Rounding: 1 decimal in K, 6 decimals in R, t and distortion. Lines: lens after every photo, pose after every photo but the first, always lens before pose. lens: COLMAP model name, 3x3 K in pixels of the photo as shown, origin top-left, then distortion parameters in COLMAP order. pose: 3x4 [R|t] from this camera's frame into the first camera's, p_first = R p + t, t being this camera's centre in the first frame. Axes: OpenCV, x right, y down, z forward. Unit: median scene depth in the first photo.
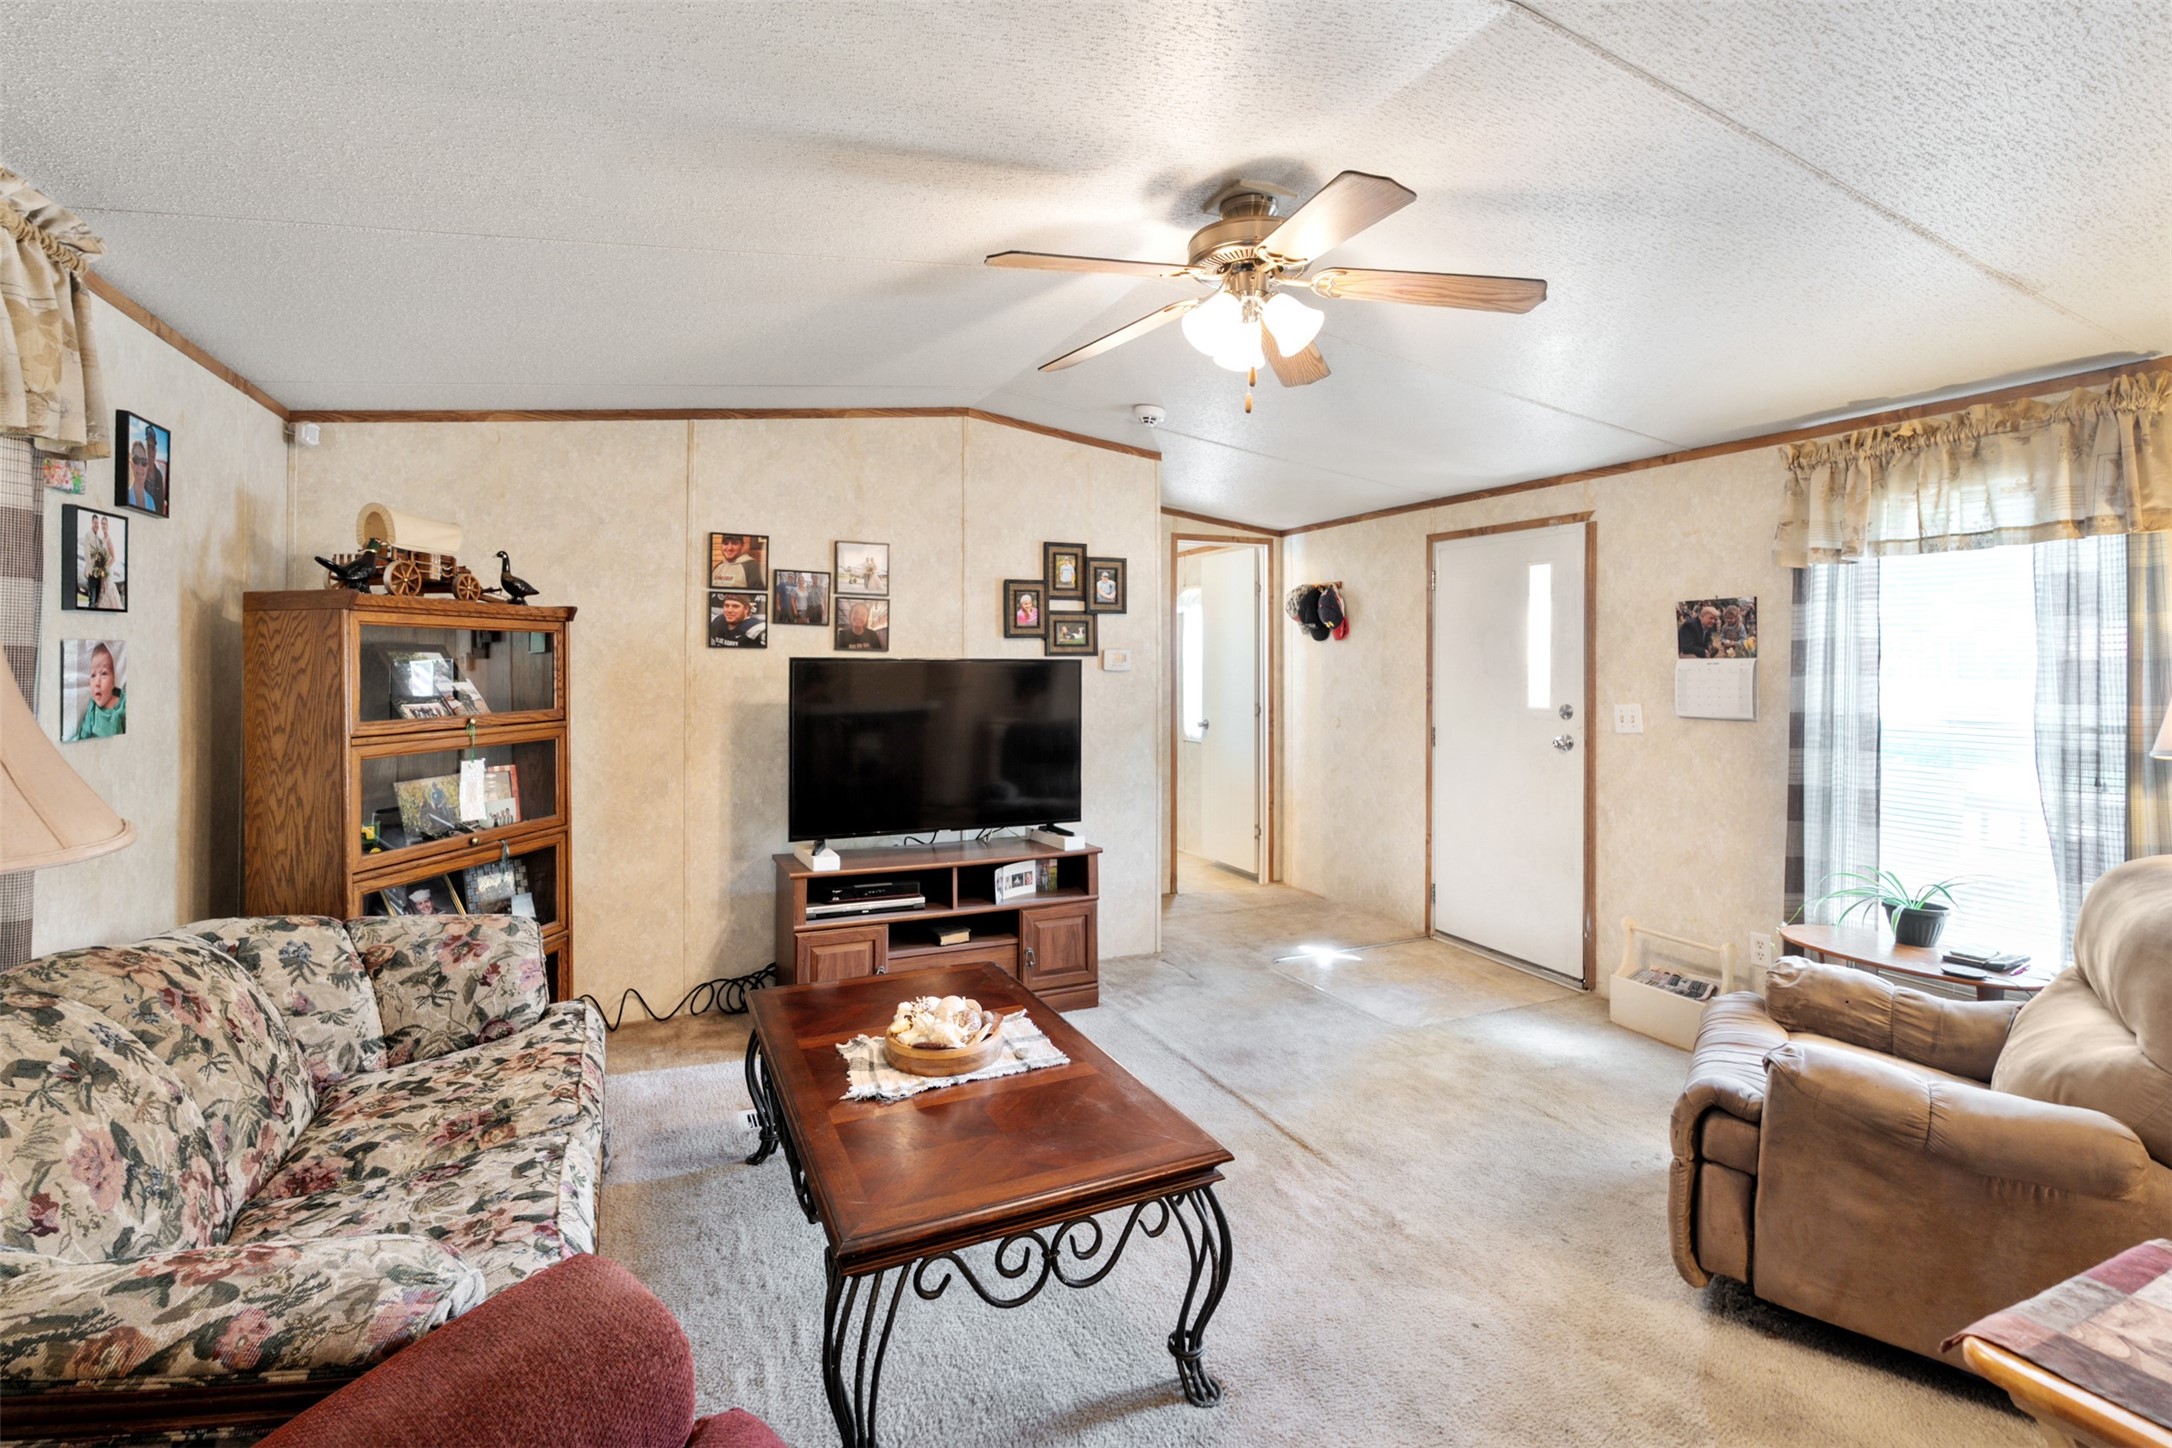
lens RADIAL K [[981.8, 0, 1074.8], [0, 981.8, 612.5], [0, 0, 1]] dist [-0.001714, -0.000481]
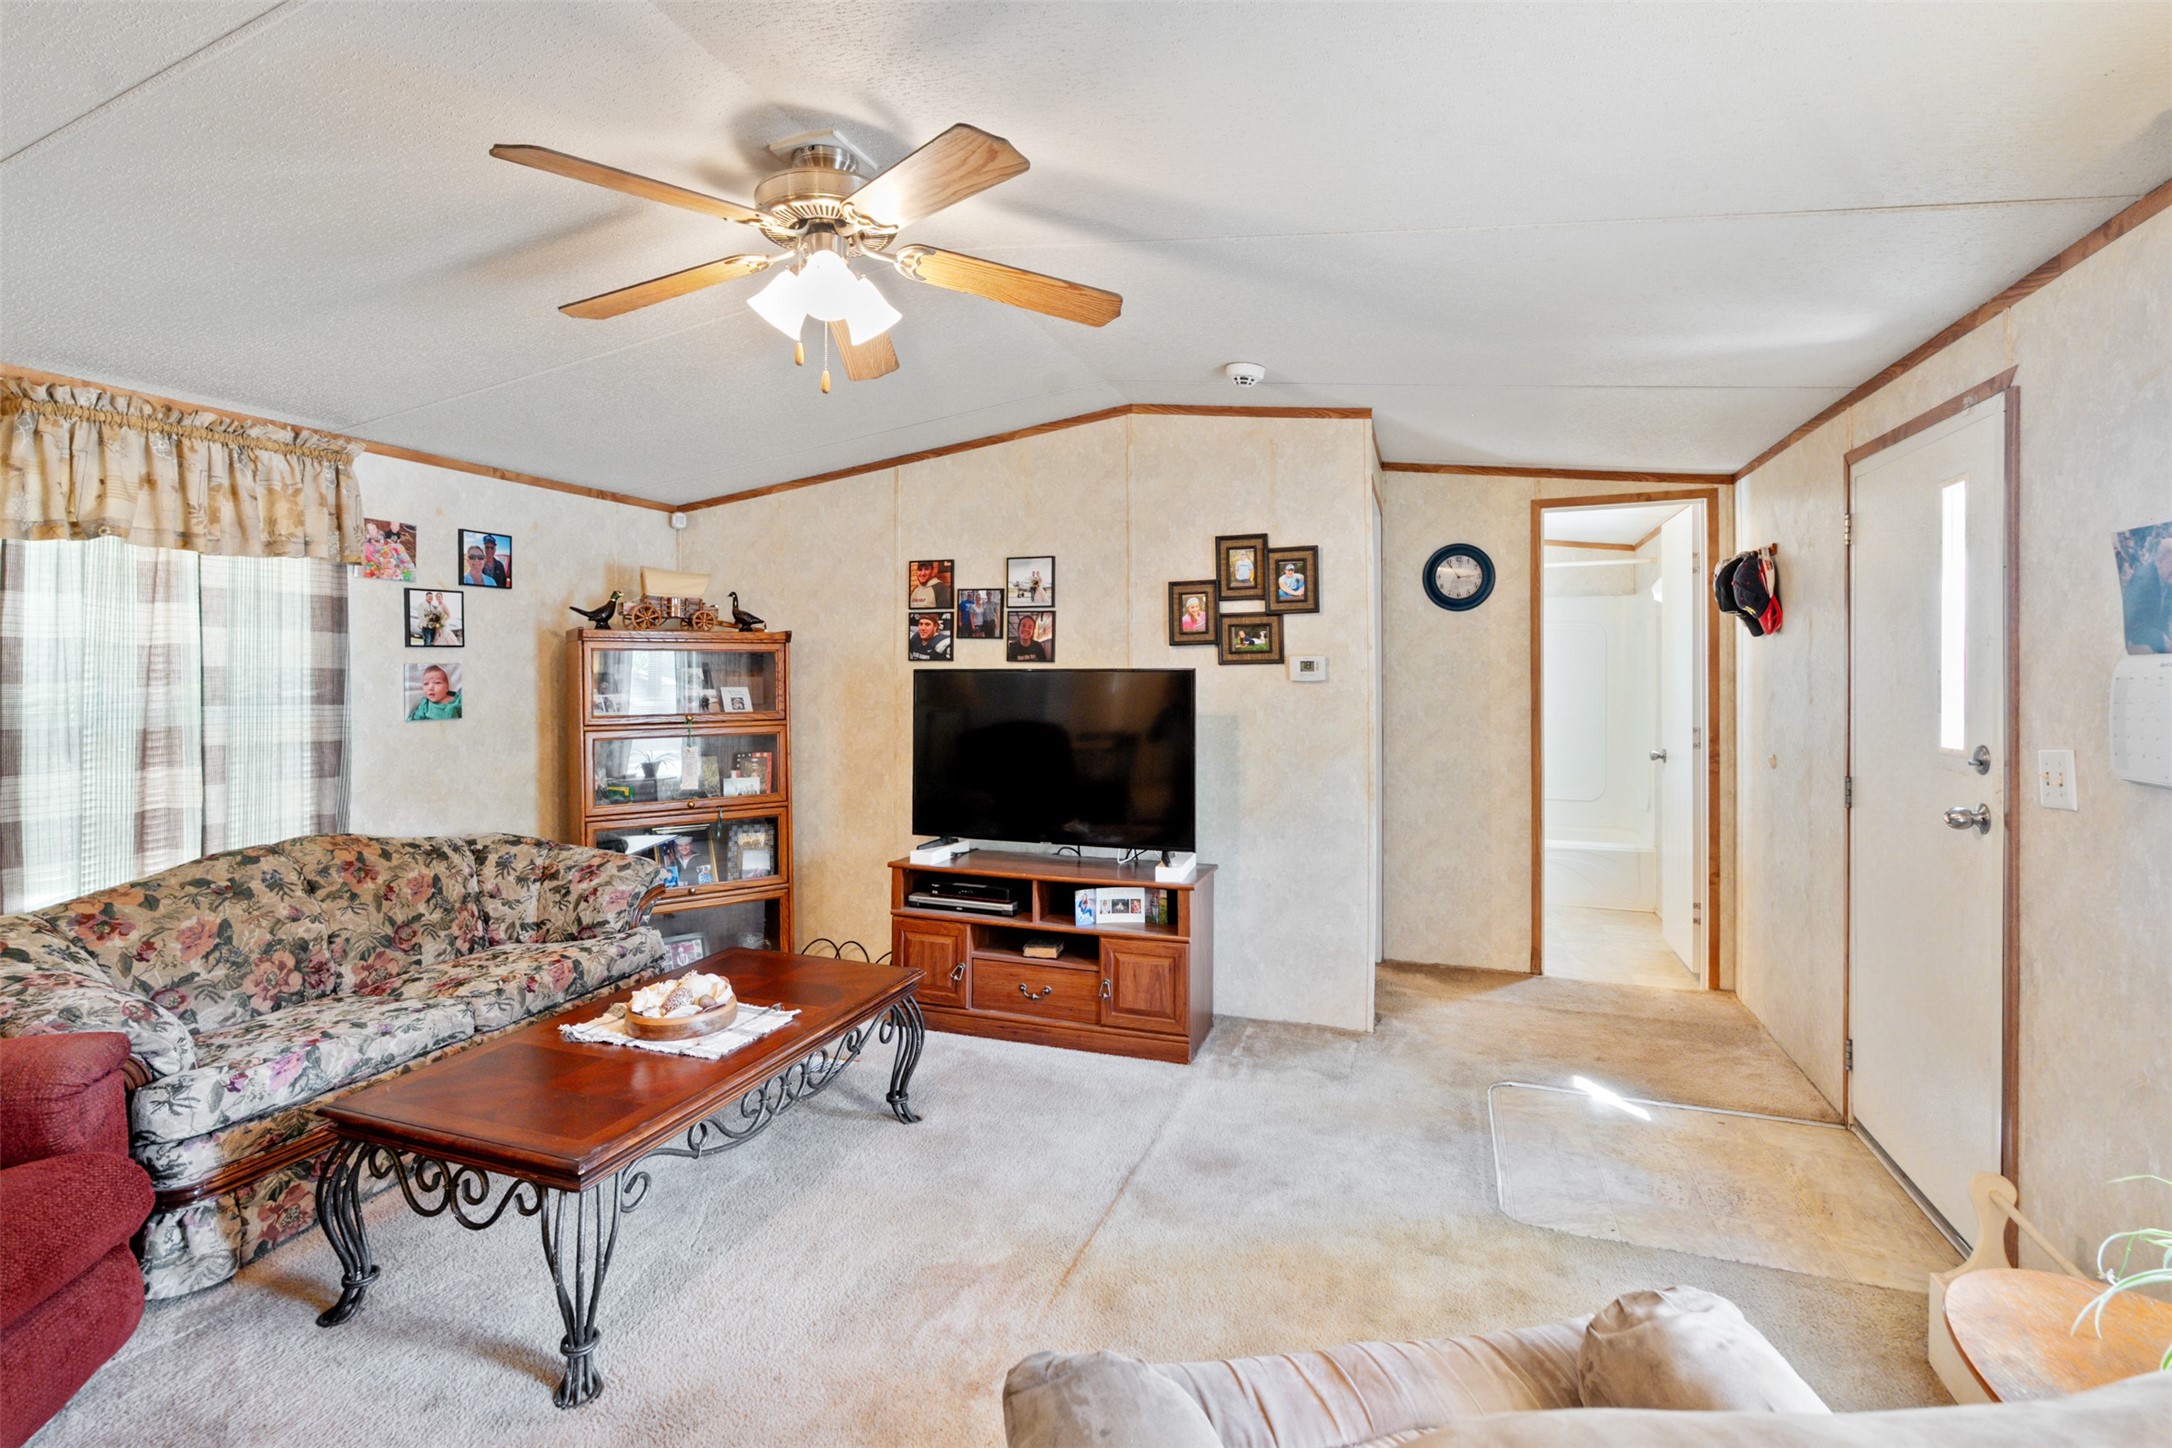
lens RADIAL K [[988.9, 0, 1072.5], [0, 988.9, 637.1], [0, 0, 1]] dist [-0.002462, 0.000061]
pose [[0.705335, -0.031571, -0.708171, 0.577594], [0.041672, 0.999127, -0.003037, 0.018544], [0.707649, -0.027369, 0.706034, 0.309870]]
